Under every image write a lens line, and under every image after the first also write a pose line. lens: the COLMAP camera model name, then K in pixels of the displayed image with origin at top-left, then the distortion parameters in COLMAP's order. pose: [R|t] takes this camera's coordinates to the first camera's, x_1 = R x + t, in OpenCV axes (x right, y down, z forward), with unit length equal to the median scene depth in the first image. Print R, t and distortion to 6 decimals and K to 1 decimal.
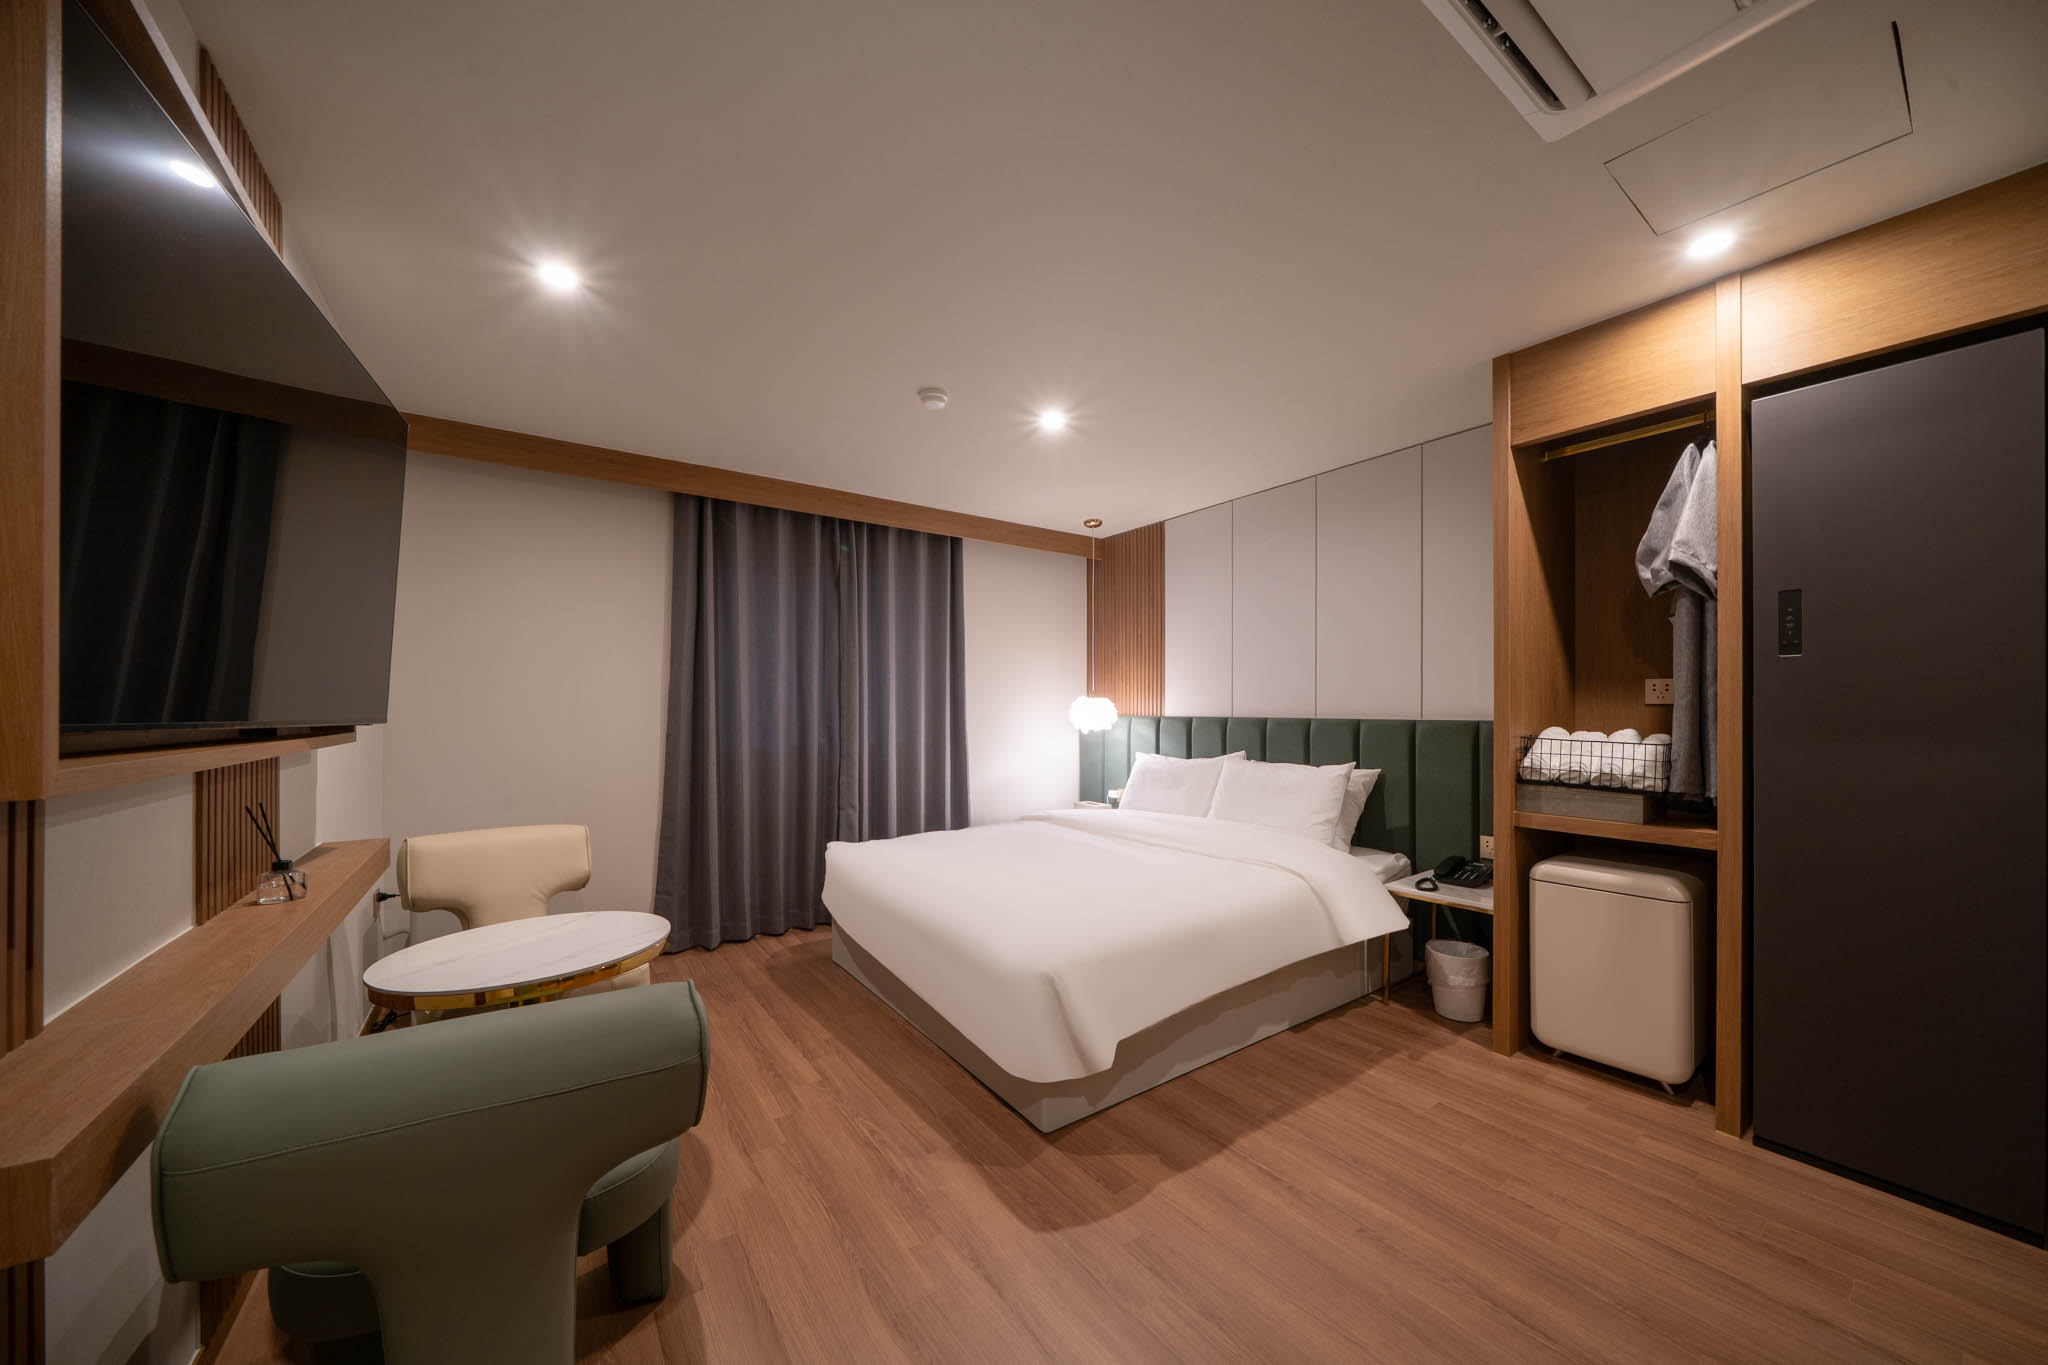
lens RADIAL K [[717.9, 0, 1020.1], [0, 717.9, 712.5], [0, 0, 1]] dist [-0.005286, 0.000183]
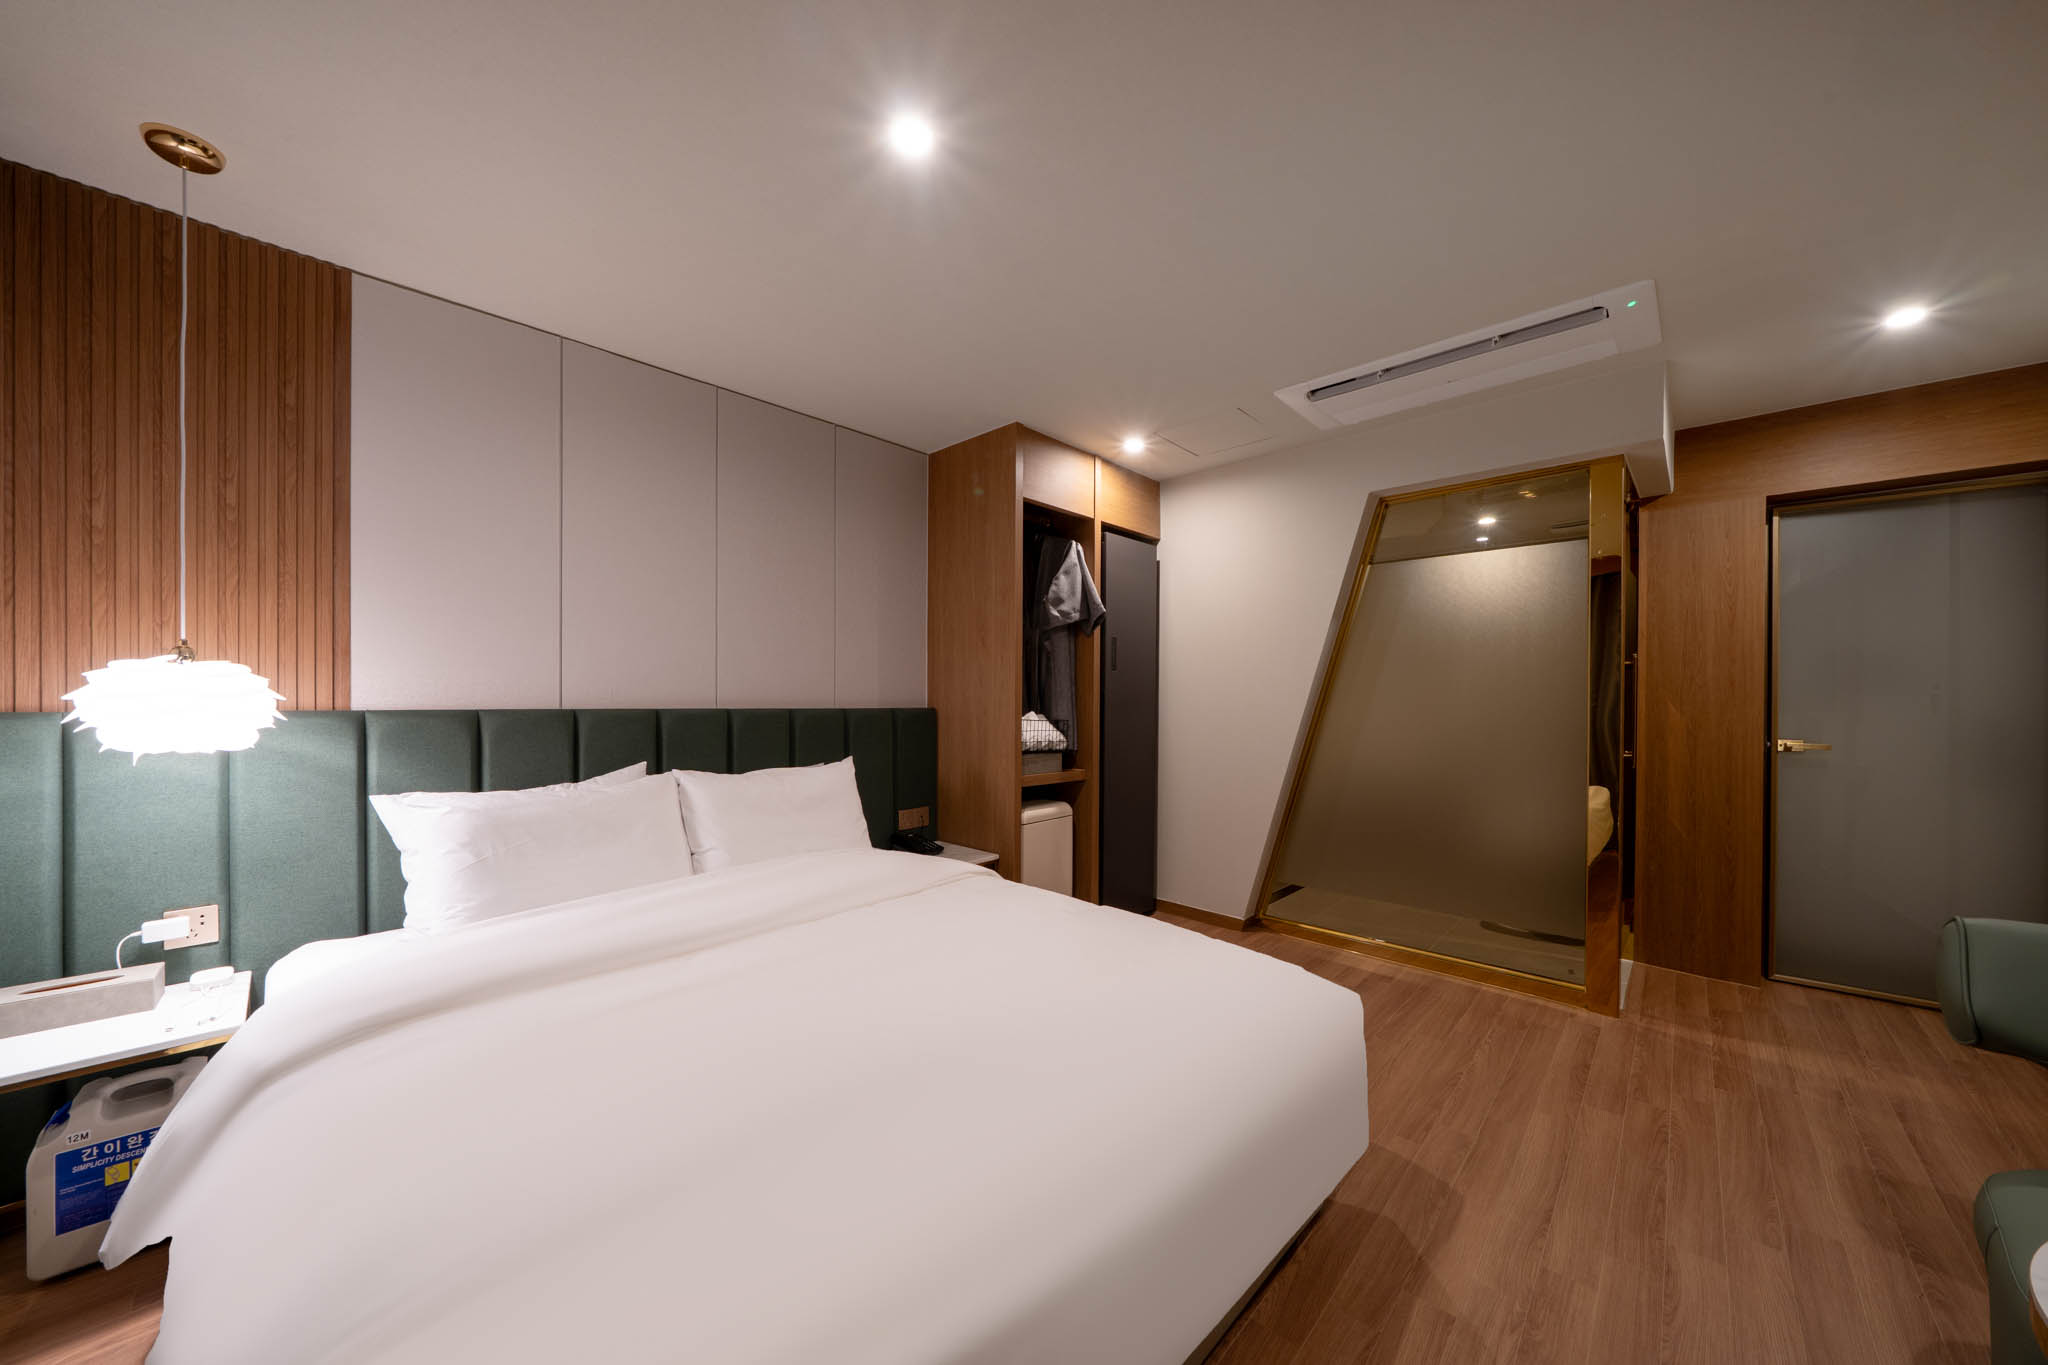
lens RADIAL K [[717.9, 0, 1019.4], [0, 717.9, 702.0], [0, 0, 1]] dist [-0.005286, 0.000183]
pose [[-0.212183, -0.003701, 0.977223, -0.661176], [0.000392, 0.999992, 0.003873, -0.002871], [-0.977230, 0.001205, -0.212180, 1.426496]]
